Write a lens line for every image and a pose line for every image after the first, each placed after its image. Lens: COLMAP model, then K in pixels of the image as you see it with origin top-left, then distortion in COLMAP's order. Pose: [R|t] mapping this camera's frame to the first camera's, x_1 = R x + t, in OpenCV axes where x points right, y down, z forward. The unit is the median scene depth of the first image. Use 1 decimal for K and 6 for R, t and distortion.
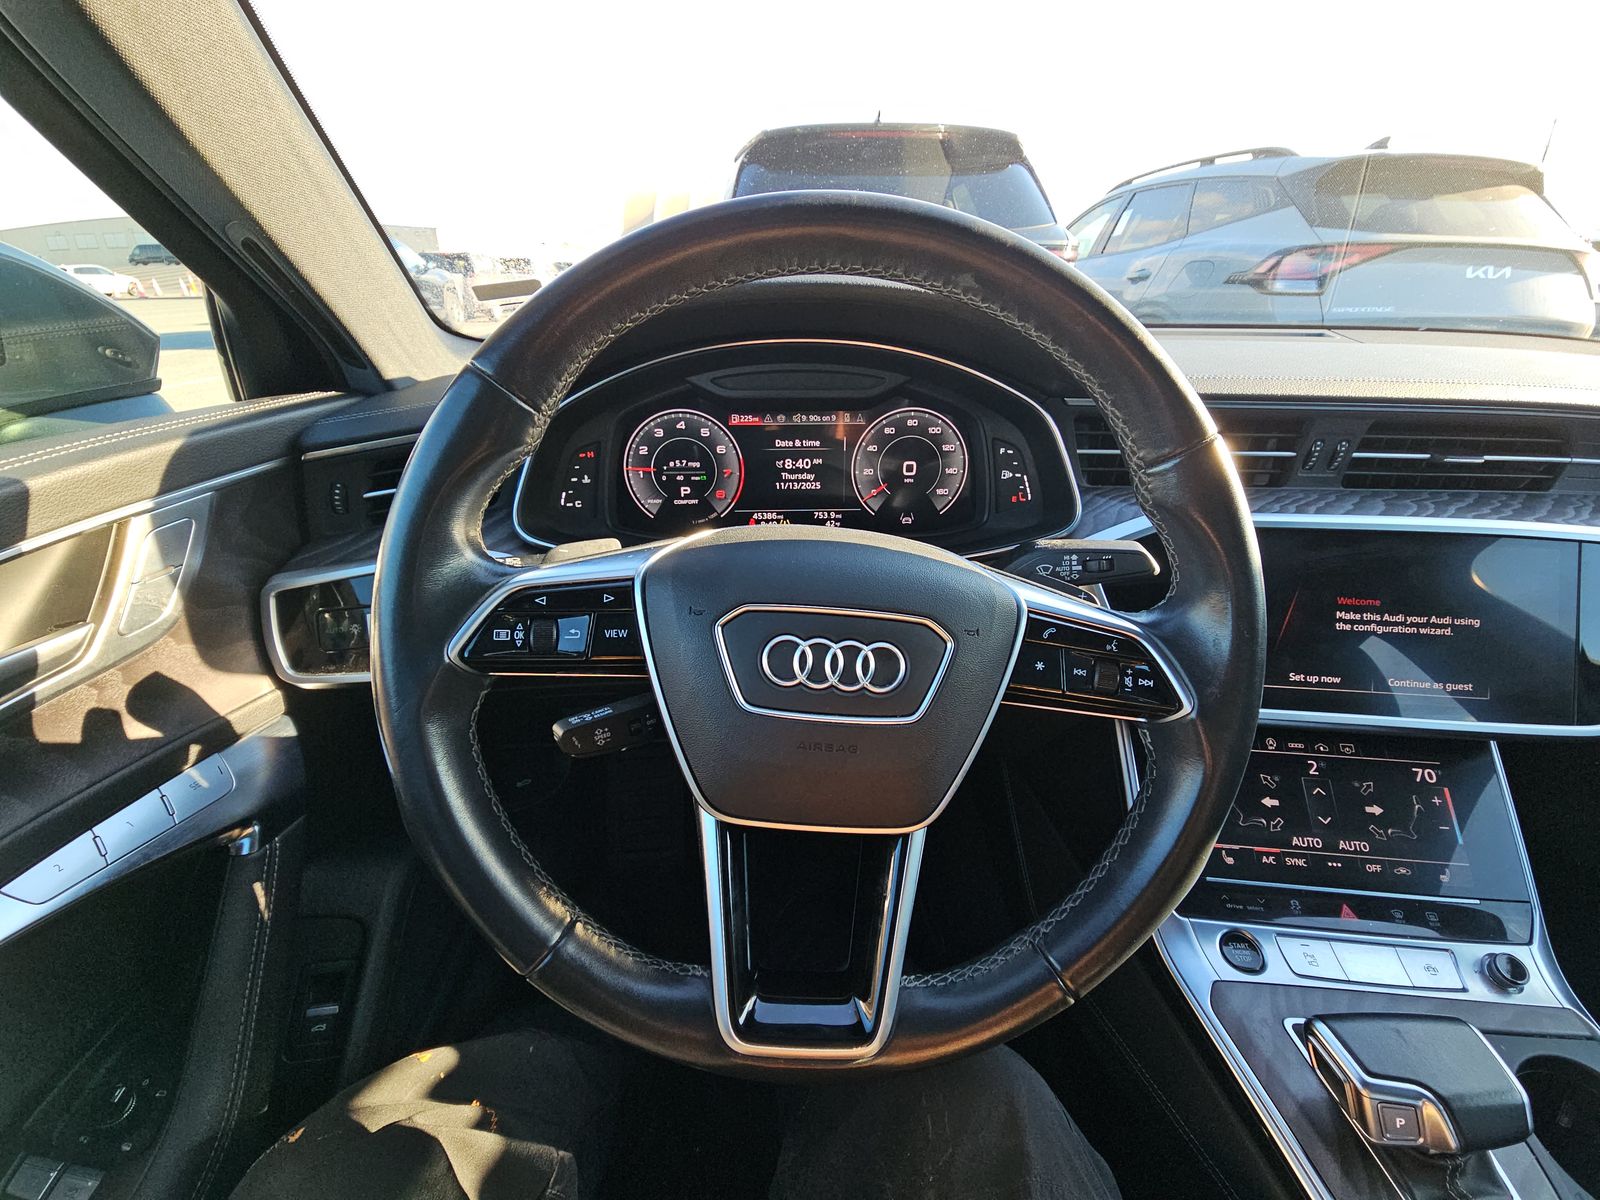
lens RADIAL K [[656.8, 0, 800.0], [0, 656.8, 600.0], [0, 0, 1]] dist [0.013701, -0.008605]
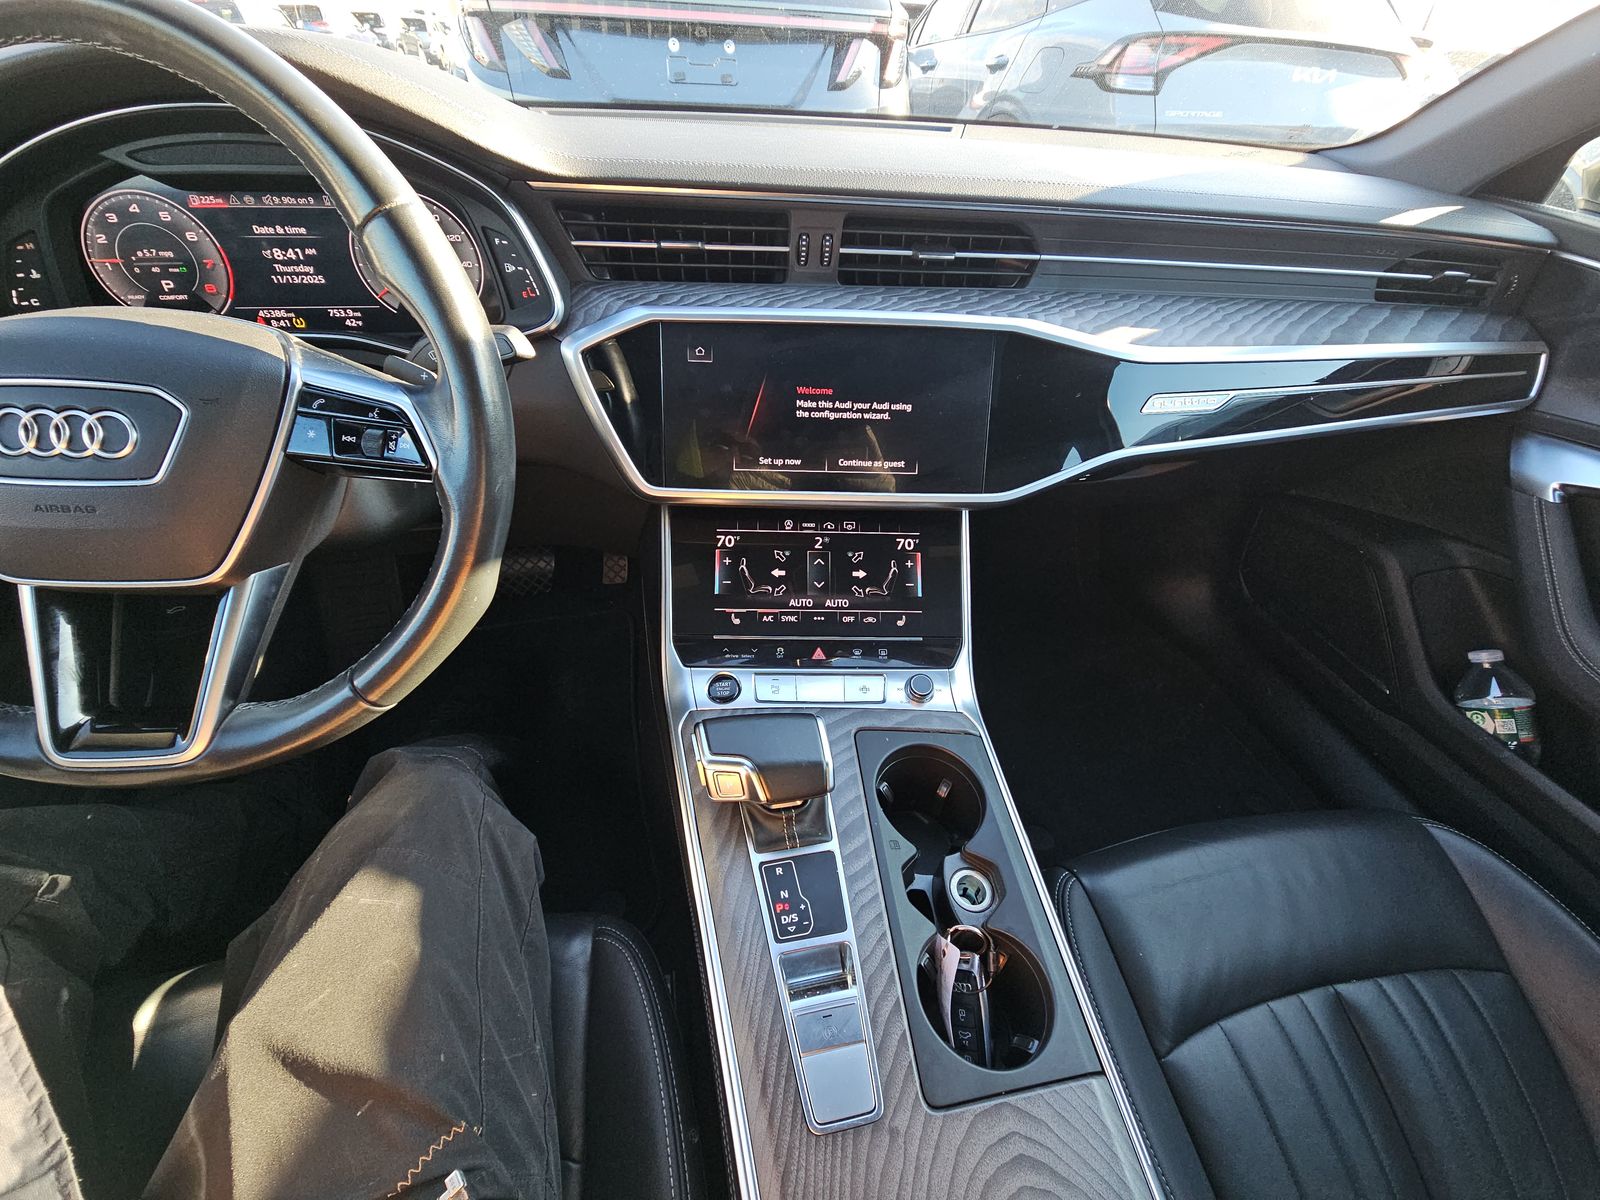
lens RADIAL K [[656.8, 0, 800.0], [0, 656.8, 600.0], [0, 0, 1]] dist [0.013701, -0.008605]
pose [[0.989617, -0.059021, 0.131050, 0.592805], [0.026524, 0.971131, 0.237069, 0.075321], [-0.141258, -0.231132, 0.962613, -0.149897]]
